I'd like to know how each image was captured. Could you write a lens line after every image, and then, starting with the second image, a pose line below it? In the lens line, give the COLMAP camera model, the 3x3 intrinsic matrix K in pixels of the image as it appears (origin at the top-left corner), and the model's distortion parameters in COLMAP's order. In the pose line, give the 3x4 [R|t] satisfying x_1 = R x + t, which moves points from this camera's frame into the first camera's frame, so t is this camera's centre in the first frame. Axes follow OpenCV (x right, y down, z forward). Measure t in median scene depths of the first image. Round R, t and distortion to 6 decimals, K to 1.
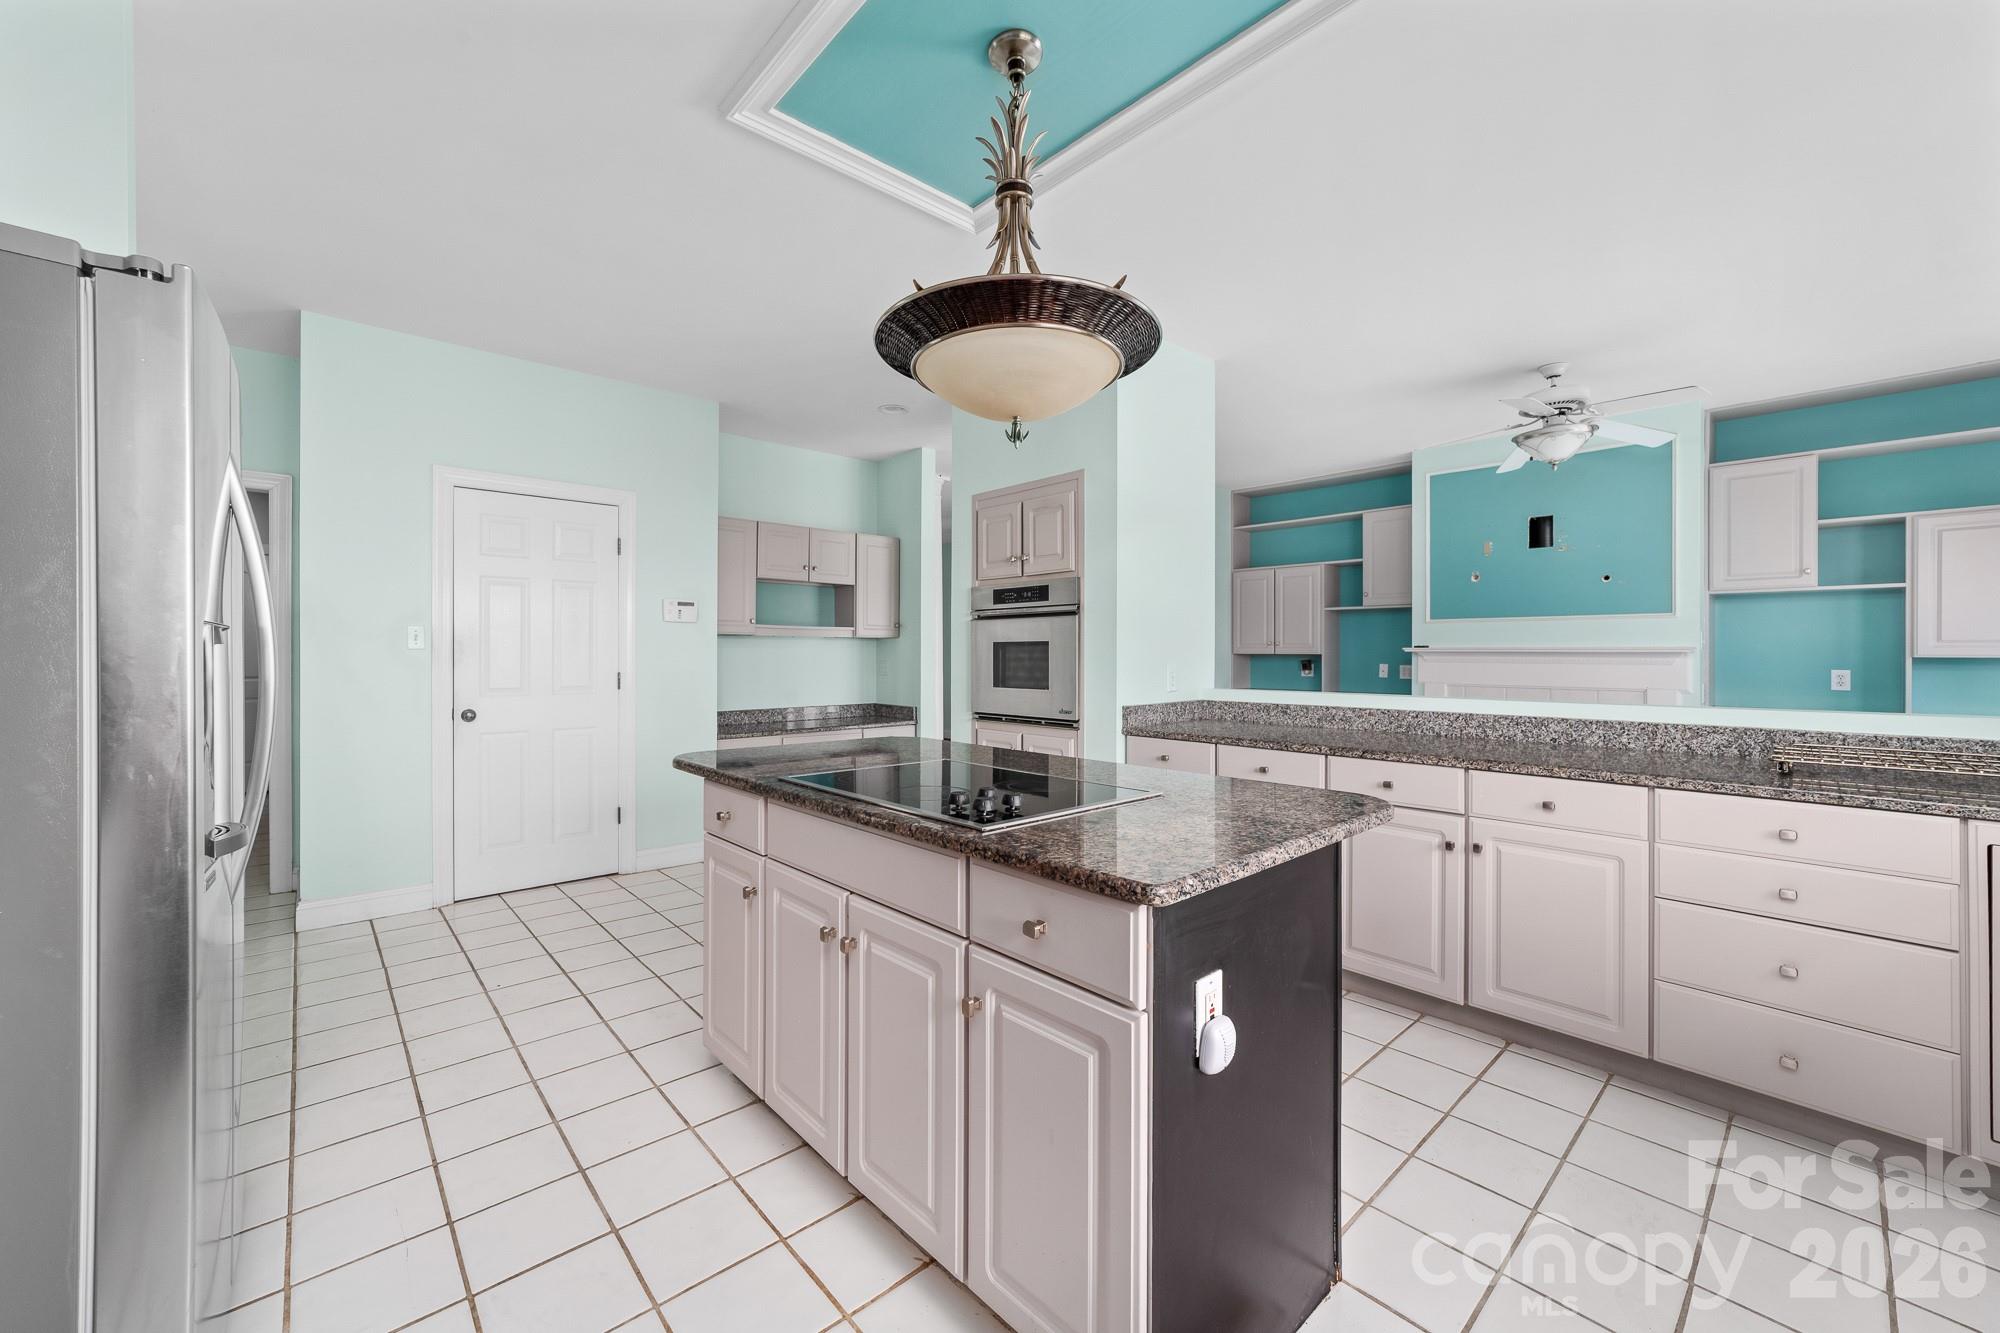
lens RADIAL K [[771.9, 0, 1001.3], [0, 771.9, 667.6], [0, 0, 1]] dist [-0.000519, 0.000060]
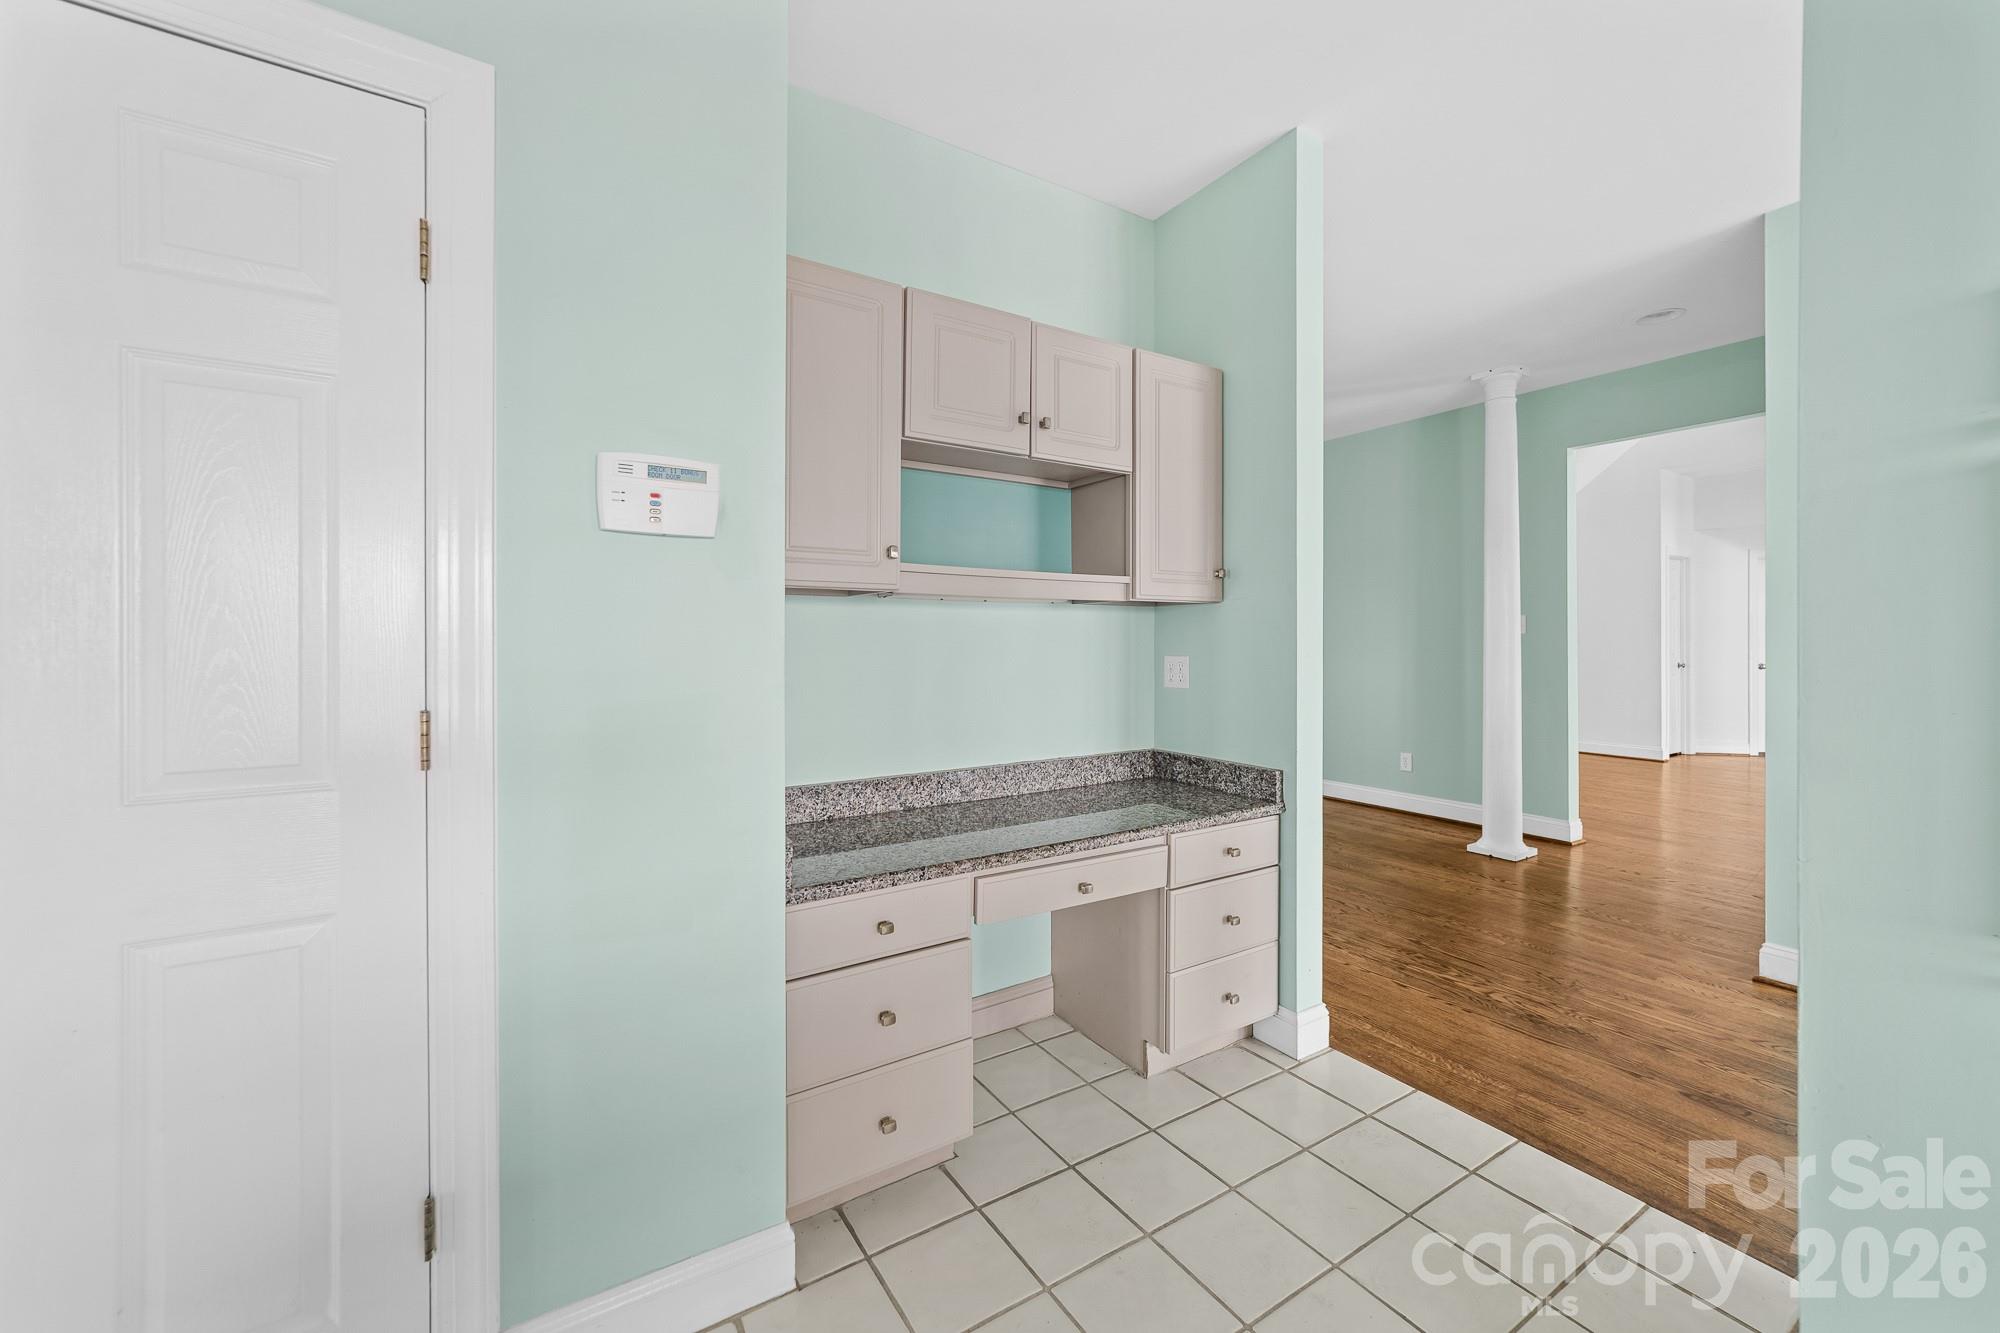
lens RADIAL K [[771.9, 0, 998.6], [0, 771.9, 651.3], [0, 0, 1]] dist [-0.000519, 0.000060]
pose [[0.984404, 0.001758, -0.175914, -0.186645], [-0.001819, 0.999998, -0.000187, -0.011568], [0.175913, 0.000505, 0.984406, 0.580641]]
